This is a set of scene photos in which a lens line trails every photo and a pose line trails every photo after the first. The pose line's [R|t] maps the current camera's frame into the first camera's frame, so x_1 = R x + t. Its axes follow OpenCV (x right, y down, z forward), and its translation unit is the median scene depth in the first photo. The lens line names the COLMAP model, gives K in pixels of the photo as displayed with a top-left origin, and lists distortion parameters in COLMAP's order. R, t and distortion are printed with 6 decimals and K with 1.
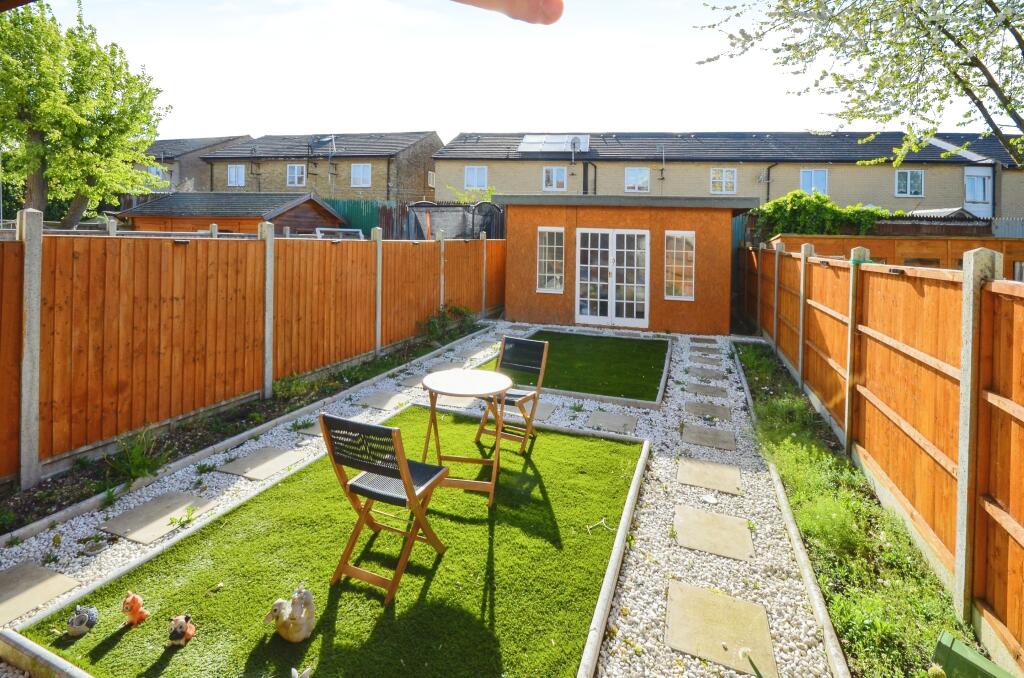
lens RADIAL K [[445.6, 0, 504.7], [0, 445.6, 255.8], [0, 0, 1]] dist [0.002834, 0.000574]
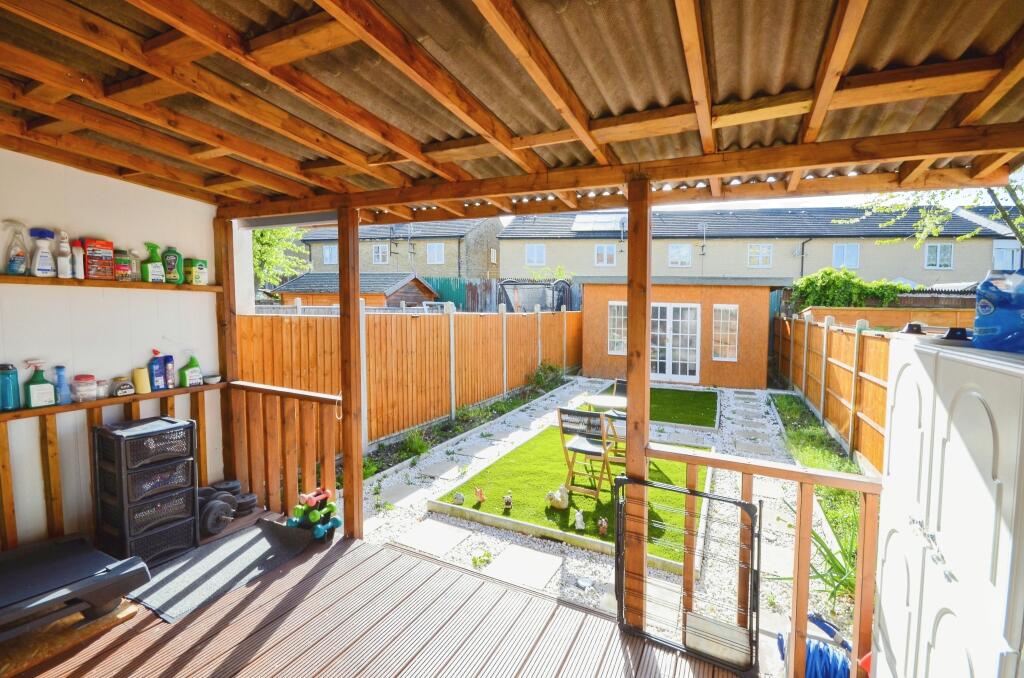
lens RADIAL K [[445.6, 0, 513.1], [0, 445.6, 337.8], [0, 0, 1]] dist [0.002834, 0.000574]
pose [[0.999165, 0.002195, -0.040798, -0.144885], [-0.000946, 0.999532, 0.030588, -0.001651], [0.040846, -0.030524, 0.998699, -0.255341]]
